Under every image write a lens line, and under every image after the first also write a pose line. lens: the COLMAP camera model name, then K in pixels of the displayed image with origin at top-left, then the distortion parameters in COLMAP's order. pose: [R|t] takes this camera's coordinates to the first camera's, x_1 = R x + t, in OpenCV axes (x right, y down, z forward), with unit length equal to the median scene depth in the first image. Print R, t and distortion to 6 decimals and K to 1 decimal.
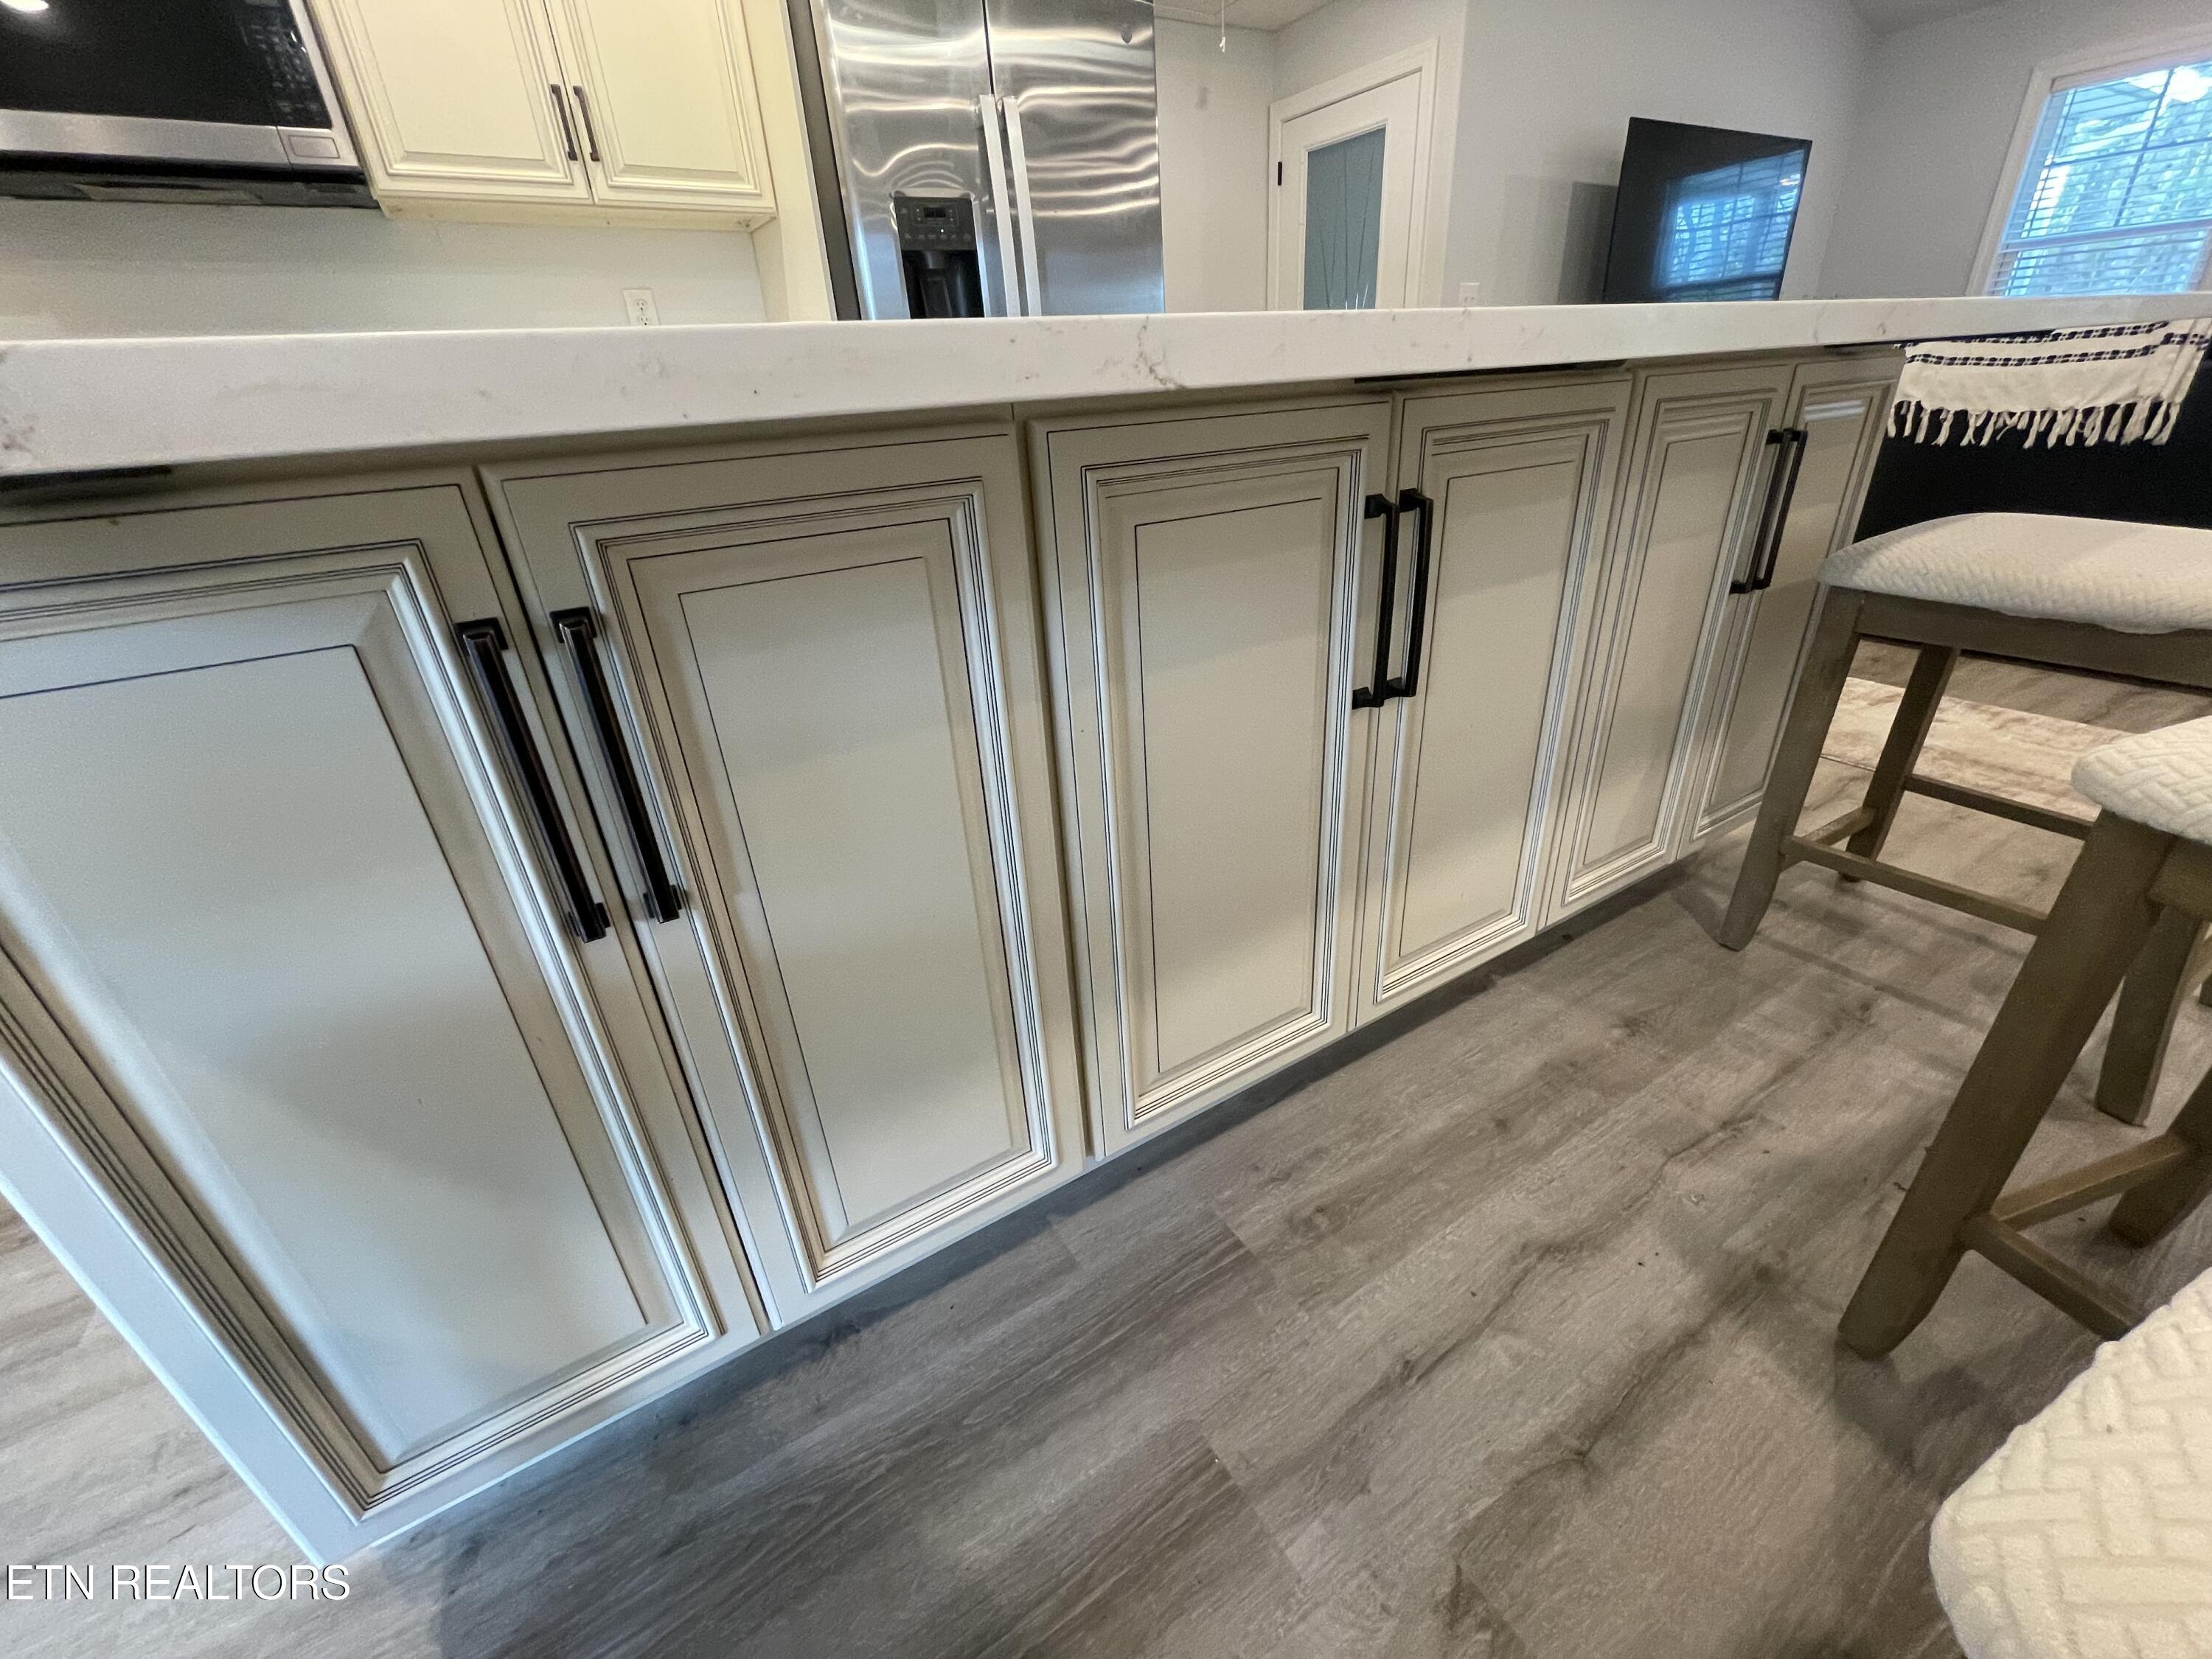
lens RADIAL K [[898.1, 0, 1114.0], [0, 898.1, 826.0], [0, 0, 1]] dist [-0.003024, 0.001080]
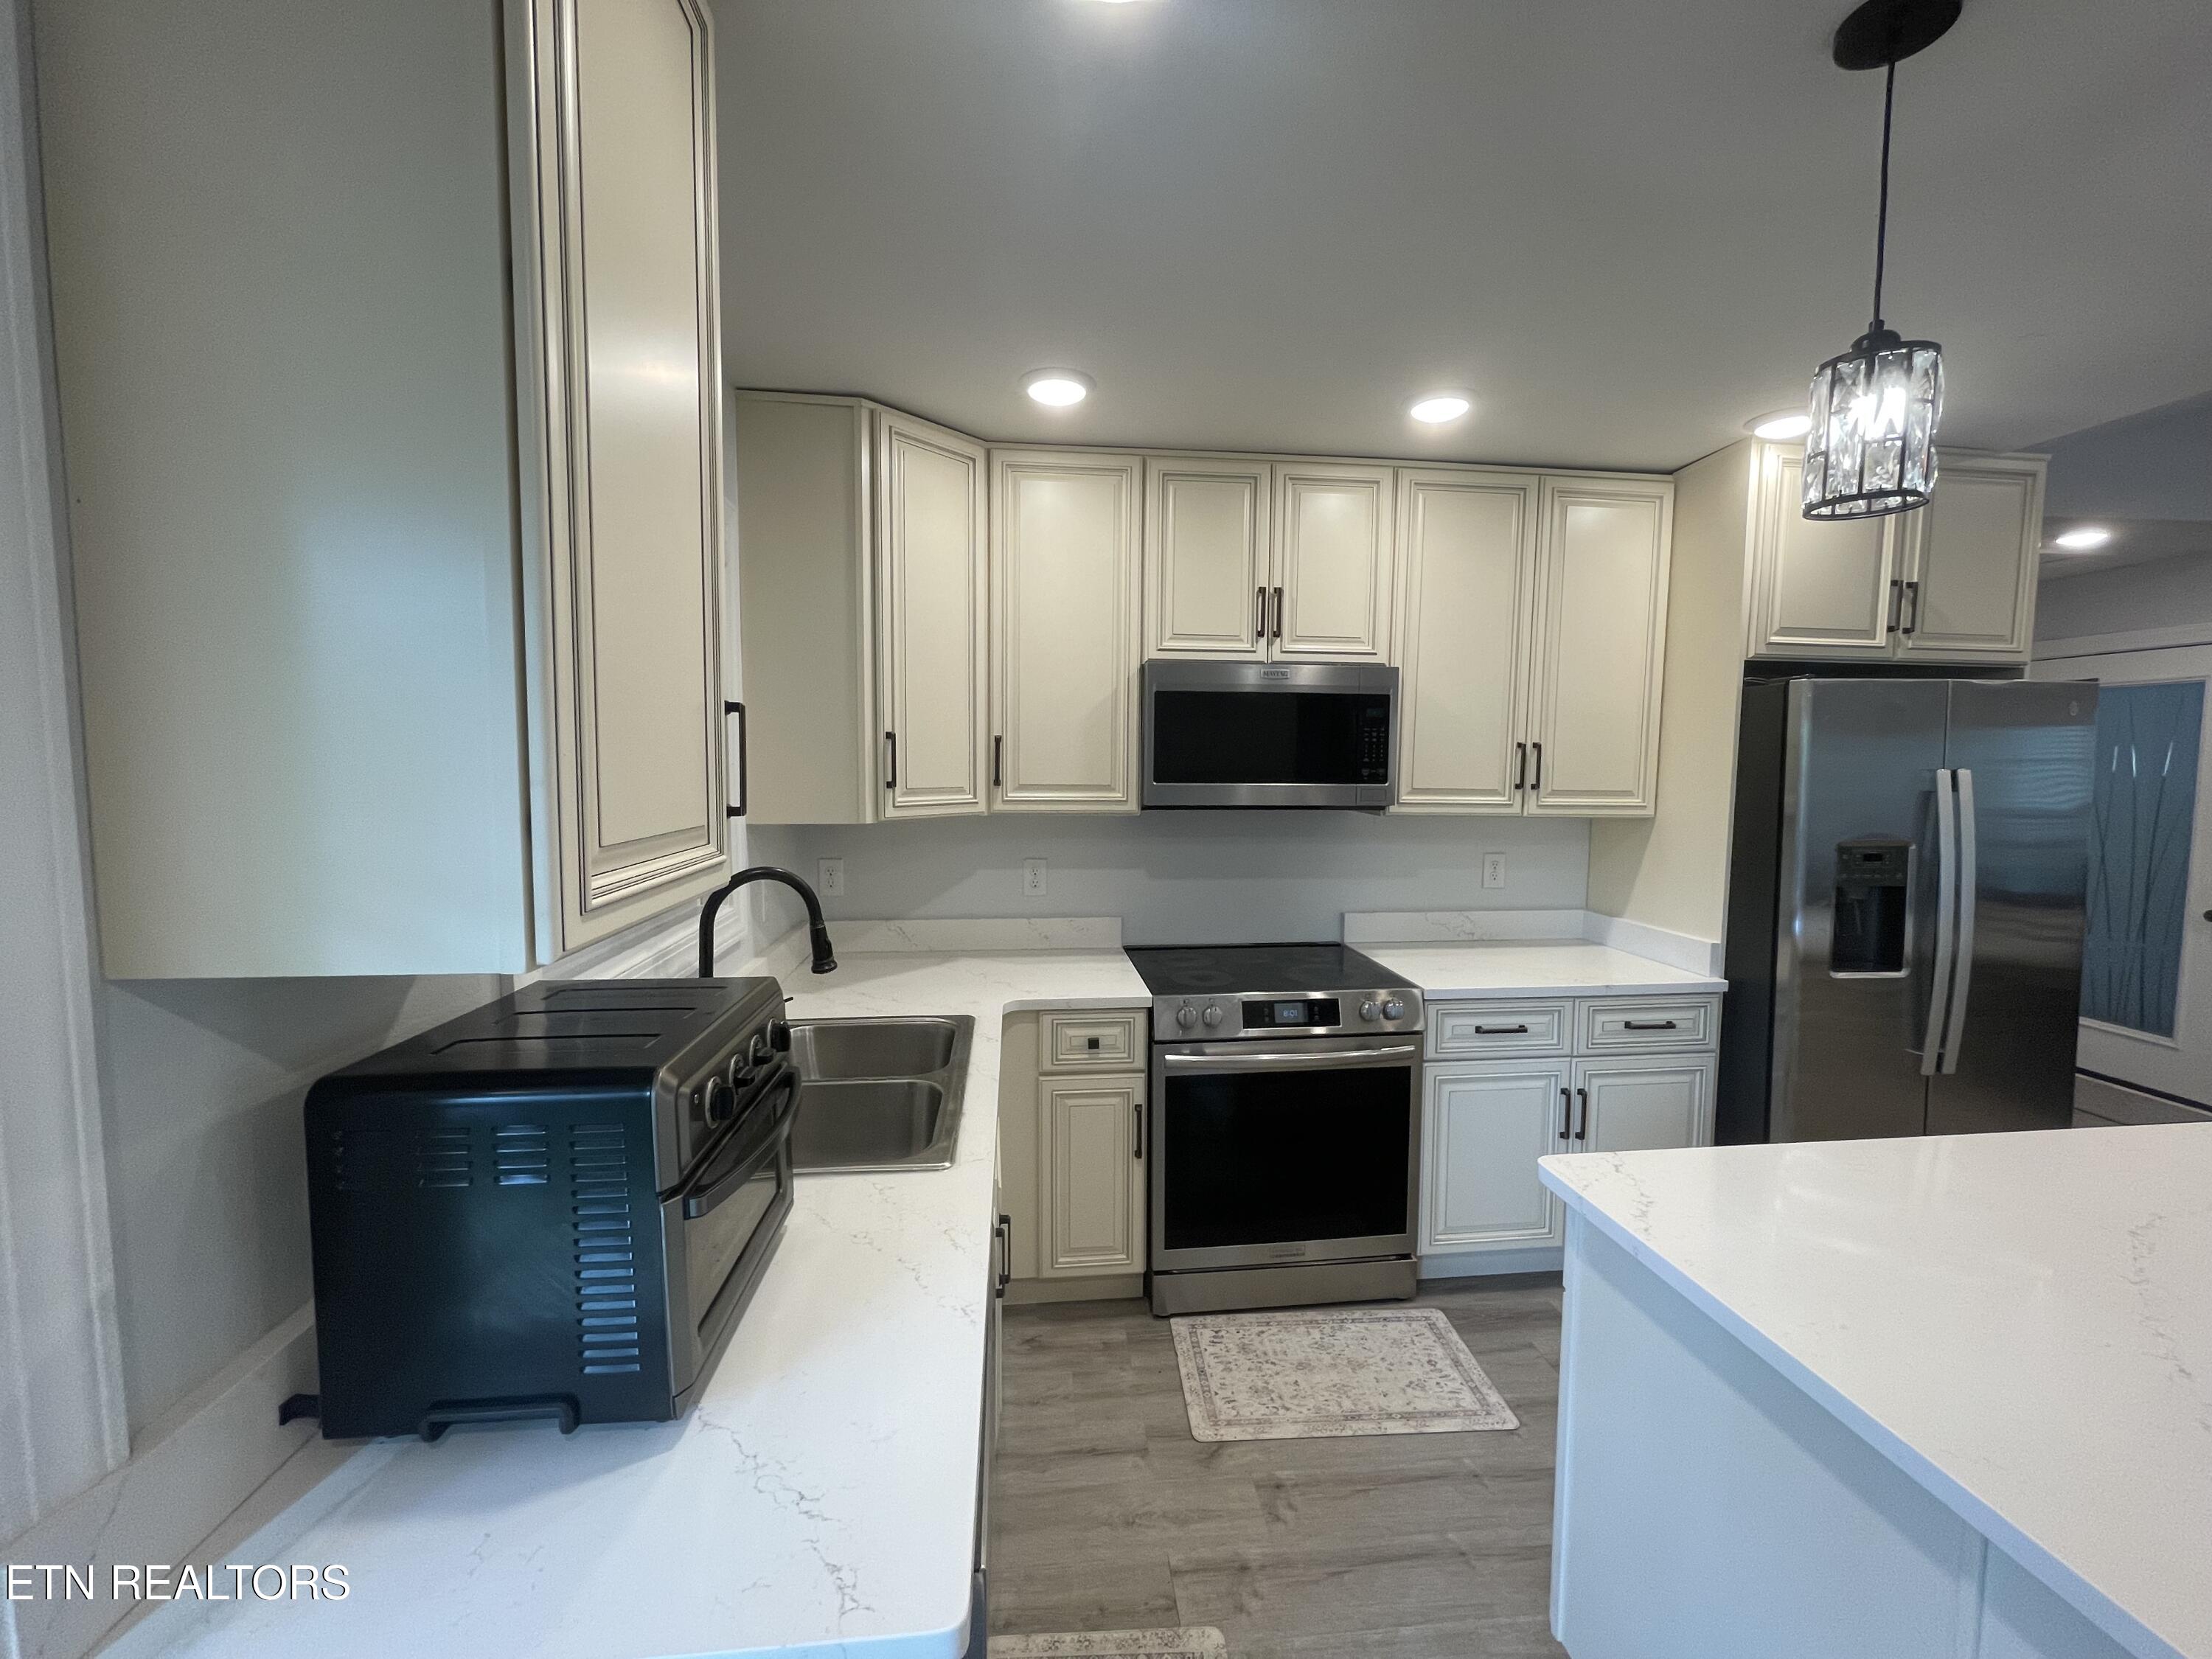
lens RADIAL K [[898.1, 0, 1111.1], [0, 898.1, 821.6], [0, 0, 1]] dist [-0.003024, 0.001080]
pose [[0.894166, 0.091649, -0.438254, -0.509280], [-0.246712, 0.917675, -0.311457, -0.142536], [0.373630, 0.386617, 0.843165, -0.260355]]
